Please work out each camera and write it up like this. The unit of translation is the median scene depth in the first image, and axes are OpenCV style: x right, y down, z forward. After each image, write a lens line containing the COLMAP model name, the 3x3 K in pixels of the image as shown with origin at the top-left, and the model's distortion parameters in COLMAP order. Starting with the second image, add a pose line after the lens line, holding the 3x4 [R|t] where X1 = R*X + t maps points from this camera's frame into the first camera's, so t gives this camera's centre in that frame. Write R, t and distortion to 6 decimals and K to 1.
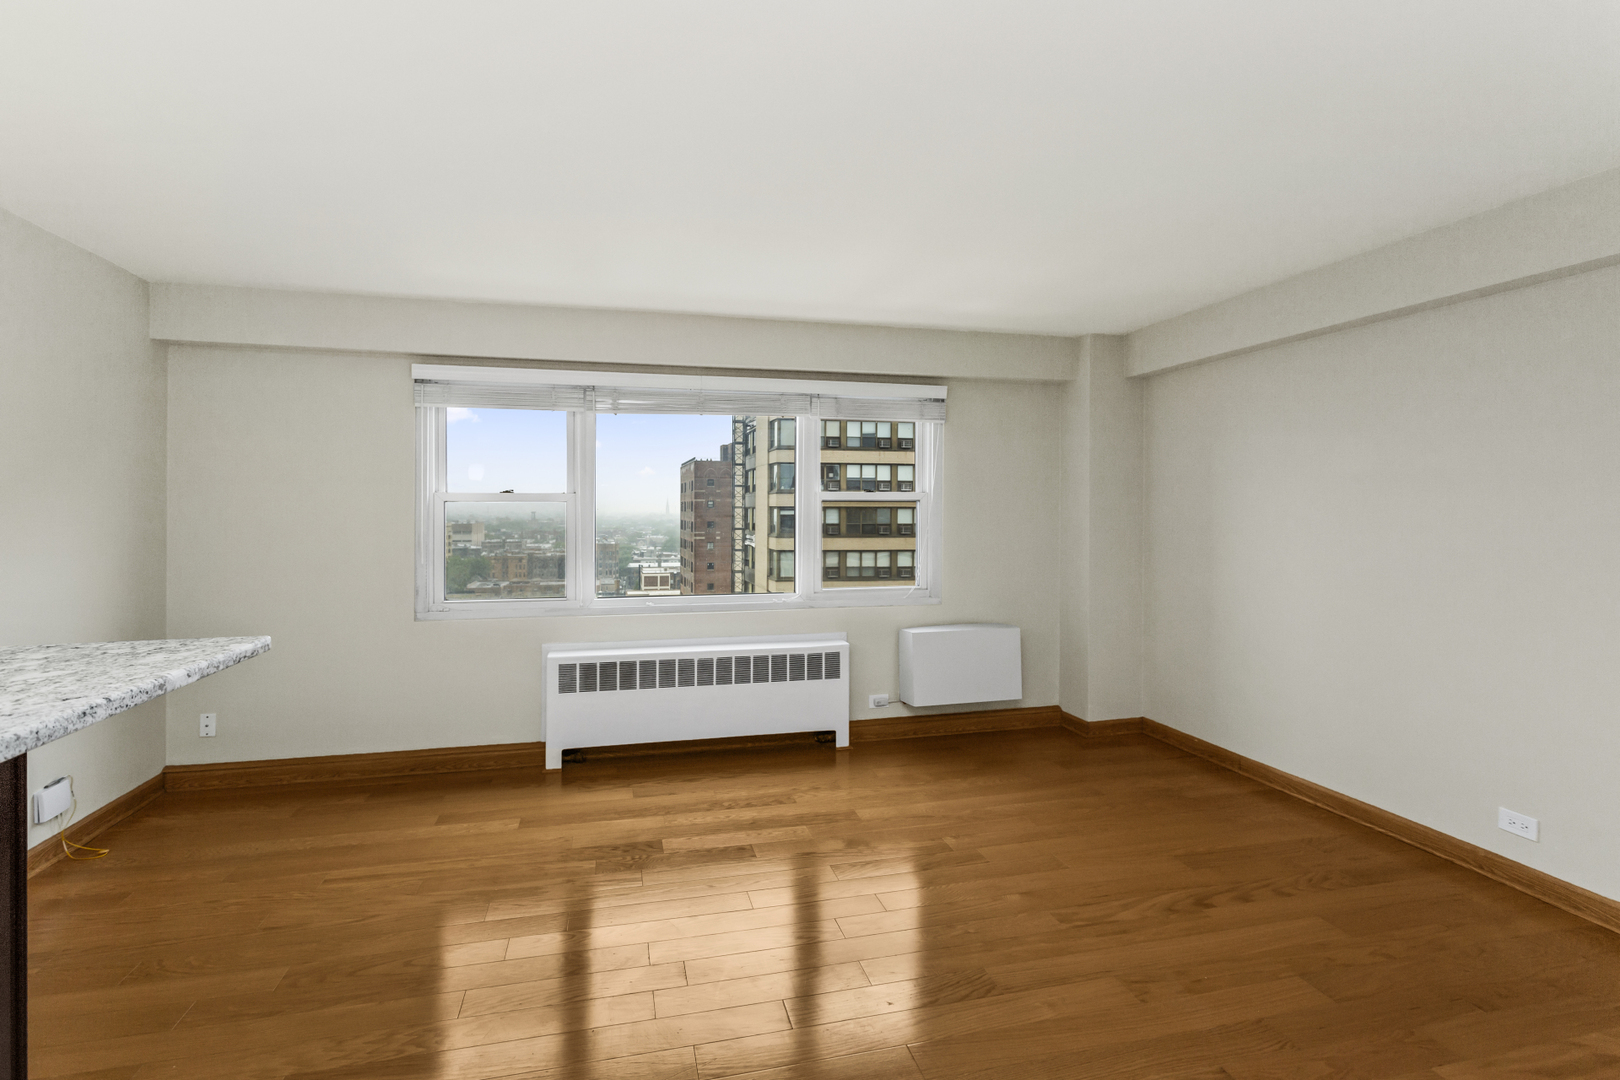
lens RADIAL K [[777.7, 0, 807.0], [0, 777.7, 508.2], [0, 0, 1]] dist [0.001574, -0.000077]
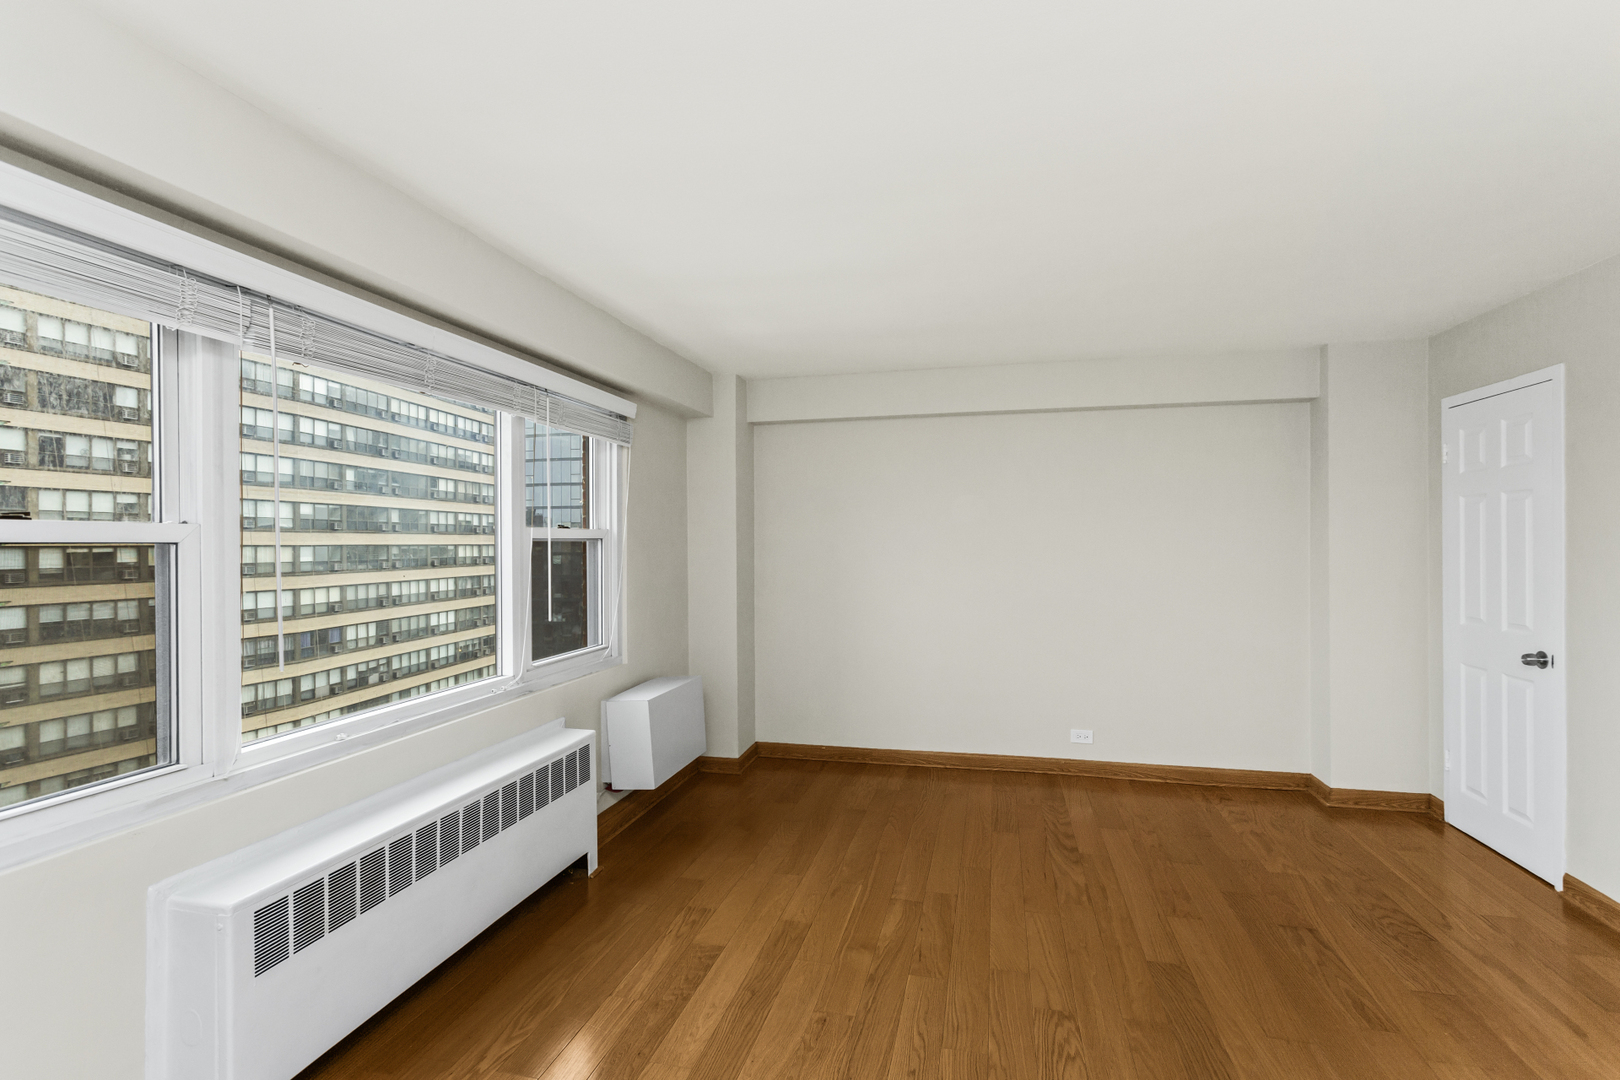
lens RADIAL K [[777.7, 0, 804.5], [0, 777.7, 539.3], [0, 0, 1]] dist [0.001574, -0.000077]
pose [[0.470180, -0.000811, 0.882570, -0.525344], [0.006455, 0.999976, -0.002520, -0.006385], [-0.882547, 0.006882, 0.470174, 0.482838]]
